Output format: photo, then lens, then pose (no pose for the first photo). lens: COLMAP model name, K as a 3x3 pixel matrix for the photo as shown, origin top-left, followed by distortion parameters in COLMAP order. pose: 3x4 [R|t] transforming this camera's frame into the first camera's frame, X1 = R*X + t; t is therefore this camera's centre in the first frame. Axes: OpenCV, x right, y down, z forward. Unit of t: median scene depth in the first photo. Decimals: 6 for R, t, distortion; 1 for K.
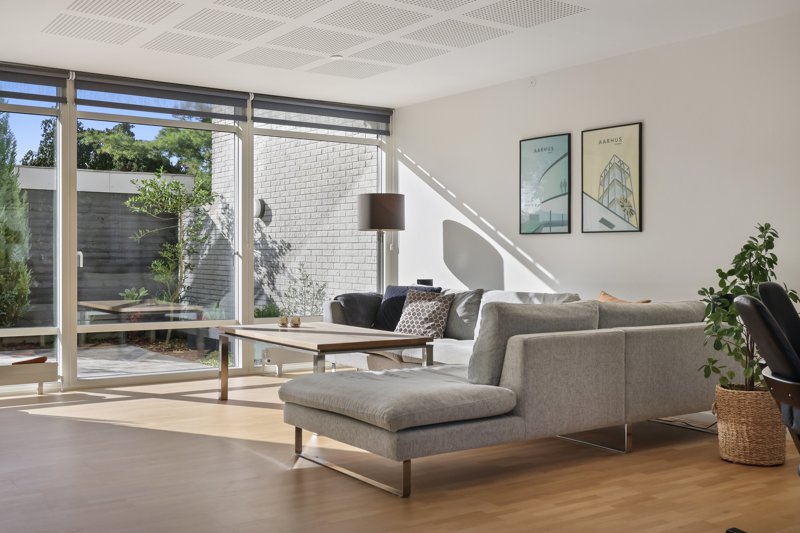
lens RADIAL K [[886.7, 0, 394.1], [0, 886.7, 252.1], [0, 0, 1]] dist [-0.008101, 0.000000]
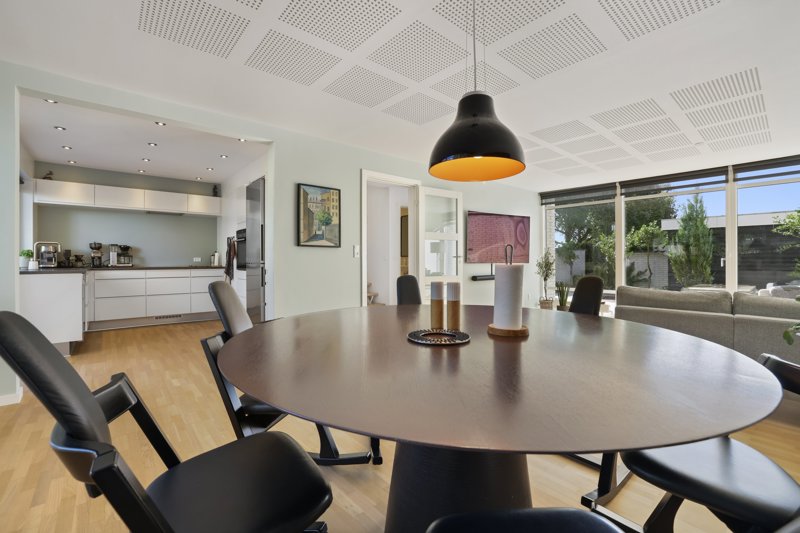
lens RADIAL K [[346.8, 0, 388.3], [0, 346.8, 258.9], [0, 0, 1]] dist [-0.022783, 0.002774]
pose [[0.057067, -0.006286, -0.998351, 0.492439], [-0.000001, 0.999980, -0.006296, 0.006205], [0.998370, 0.000361, 0.057066, 0.318169]]
